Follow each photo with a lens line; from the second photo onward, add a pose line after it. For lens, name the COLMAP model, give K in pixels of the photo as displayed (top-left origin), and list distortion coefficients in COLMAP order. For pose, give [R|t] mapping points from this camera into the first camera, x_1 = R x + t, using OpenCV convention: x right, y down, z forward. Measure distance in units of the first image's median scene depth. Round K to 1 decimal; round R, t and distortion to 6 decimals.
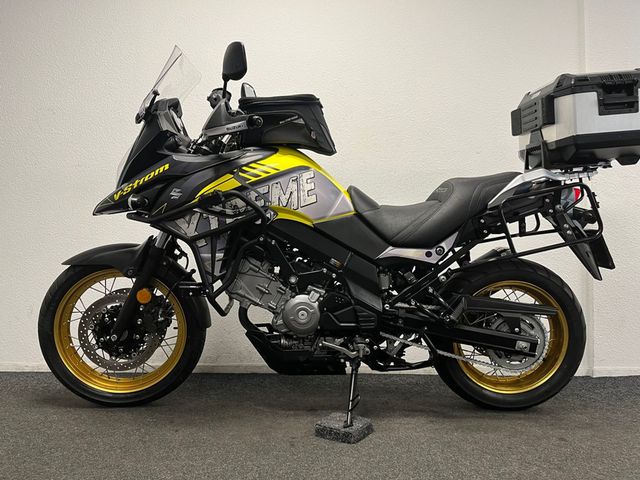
lens RADIAL K [[479.6, 0, 318.0], [0, 479.6, 240.6], [0, 0, 1]] dist [0.034913, -0.036951]
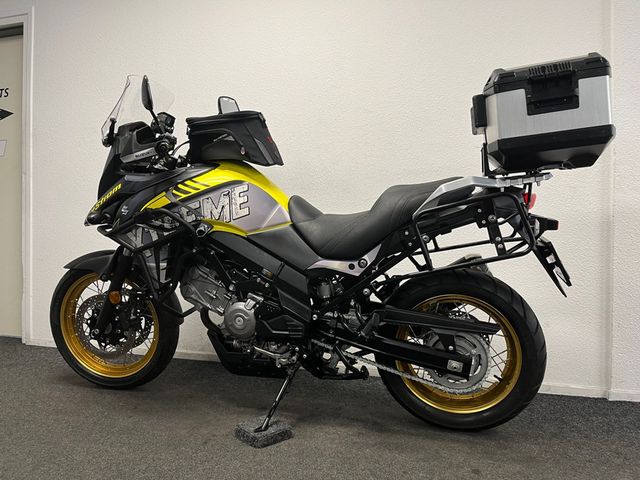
lens RADIAL K [[479.6, 0, 323.1], [0, 479.6, 236.4], [0, 0, 1]] dist [0.034913, -0.036951]
pose [[0.959060, 0.002621, -0.283190, 0.438346], [0.008597, 0.999227, 0.038362, -0.070190], [0.283072, -0.039226, 0.958296, 0.040674]]
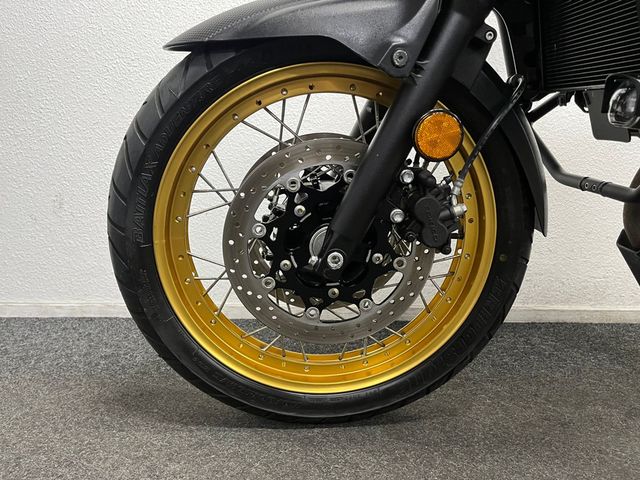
lens RADIAL K [[479.6, 0, 315.2], [0, 479.6, 234.3], [0, 0, 1]] dist [0.034913, -0.036951]
pose [[0.999938, 0.007480, 0.008216, -0.444881], [-0.008728, 0.986377, 0.164268, 0.127525], [-0.006875, -0.164330, 0.986382, 0.667983]]
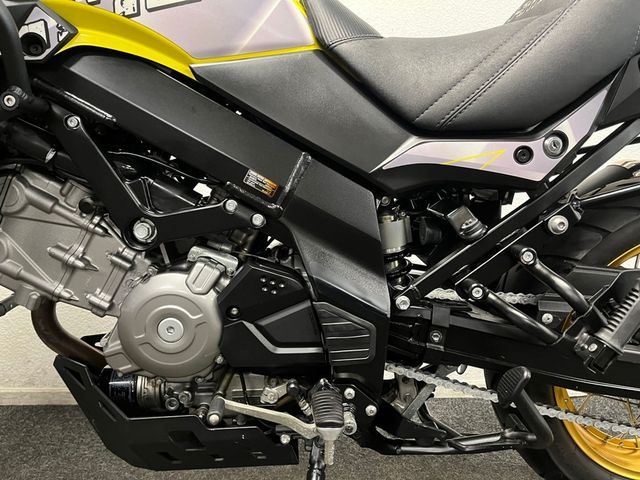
lens RADIAL K [[479.6, 0, 323.8], [0, 479.6, 237.4], [0, 0, 1]] dist [0.034913, -0.036951]
pose [[0.999009, -0.009319, 0.043526, 0.066385], [0.005488, 0.996165, 0.087319, 0.054916], [-0.044173, -0.086994, 0.995229, 0.630394]]
